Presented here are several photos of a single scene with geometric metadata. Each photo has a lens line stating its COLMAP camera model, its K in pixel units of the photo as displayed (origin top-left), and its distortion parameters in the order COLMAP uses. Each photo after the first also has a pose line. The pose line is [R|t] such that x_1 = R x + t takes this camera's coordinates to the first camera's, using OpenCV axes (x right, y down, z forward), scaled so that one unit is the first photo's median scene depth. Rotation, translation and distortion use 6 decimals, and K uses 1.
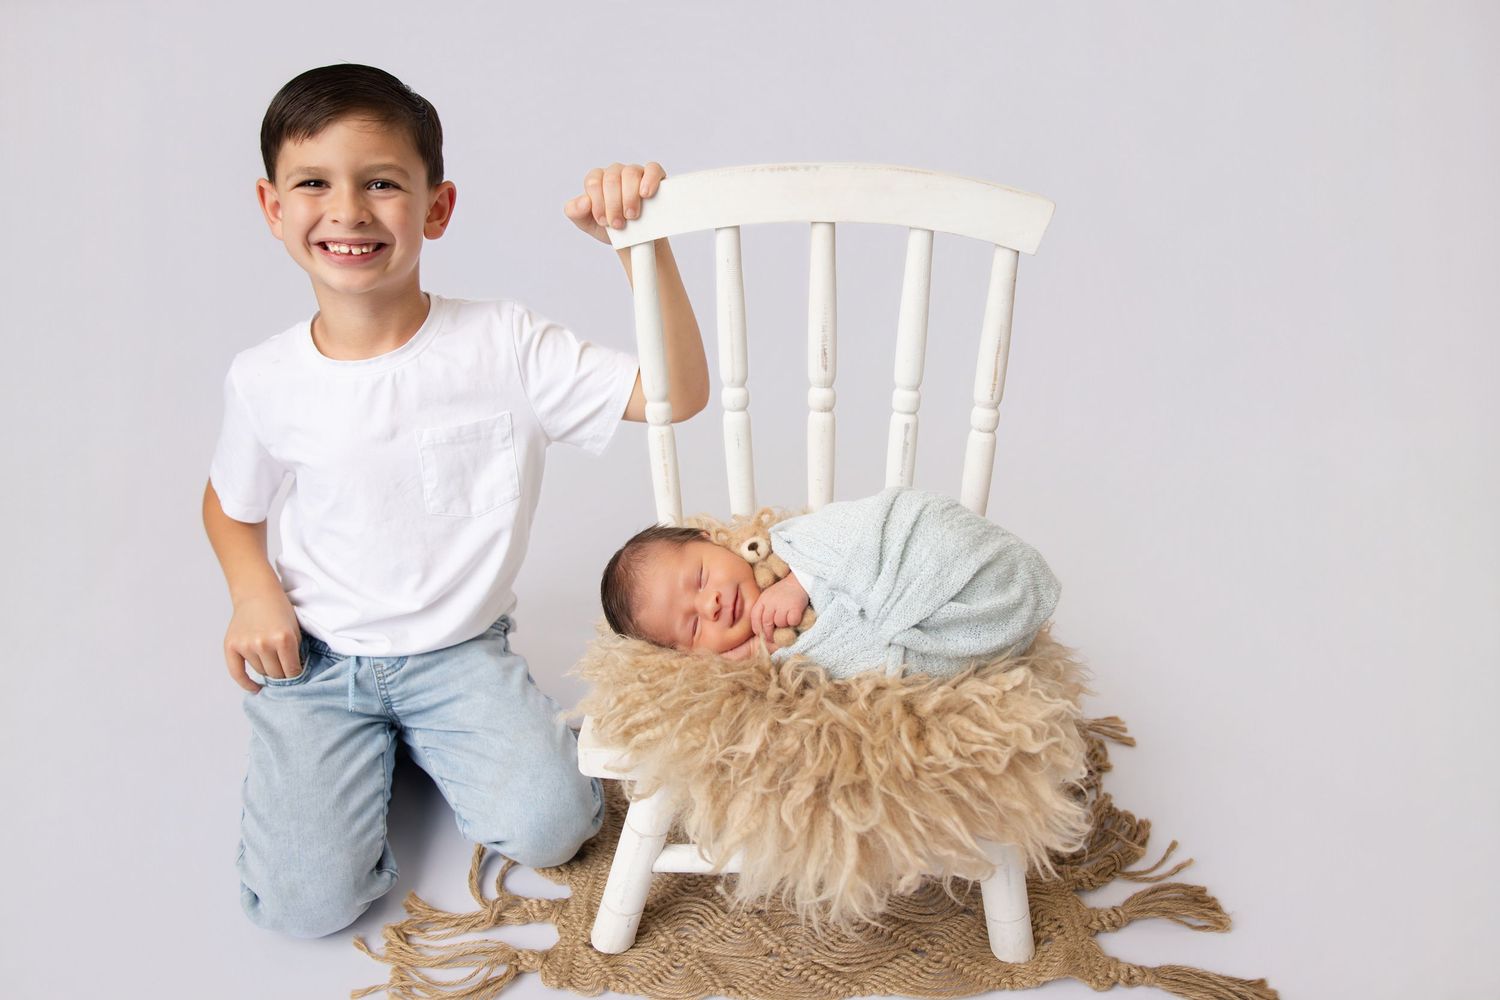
lens RADIAL K [[1071.8, 0, 750.0], [0, 1071.8, 500.0], [0, 0, 1]] dist [-0.087479, -0.000473]
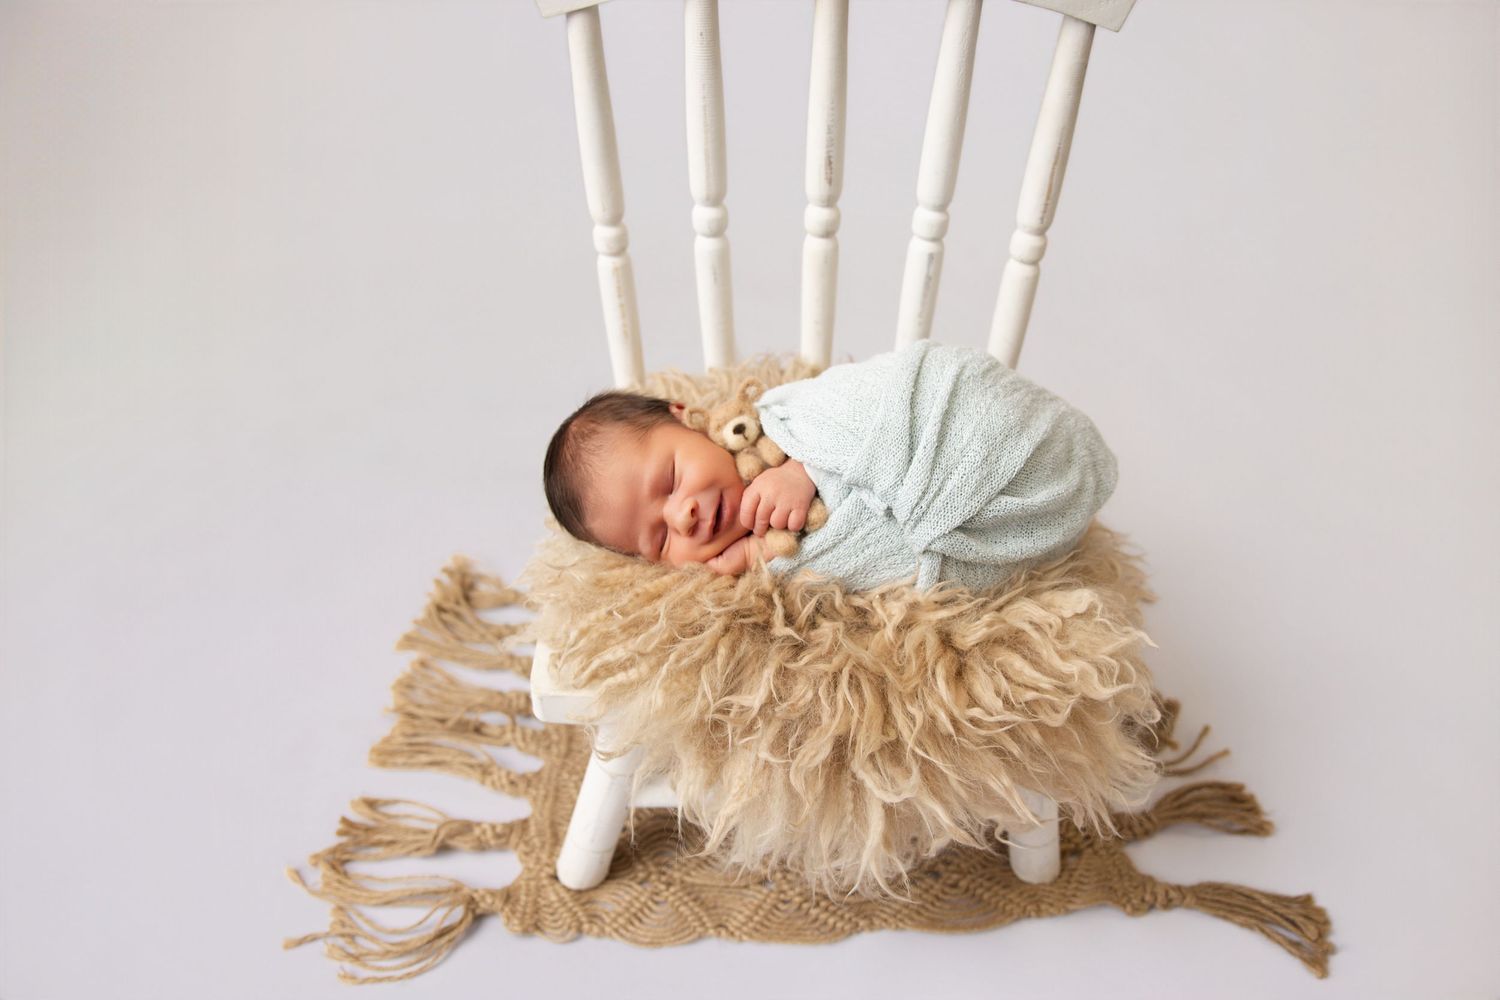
lens RADIAL K [[1071.8, 0, 750.0], [0, 1071.8, 500.0], [0, 0, 1]] dist [-0.087479, -0.000473]
pose [[0.998265, -0.019401, 0.055598, -0.040375], [0.006219, 0.973621, 0.228088, -0.091474], [-0.058557, -0.227347, 0.972052, 0.248444]]
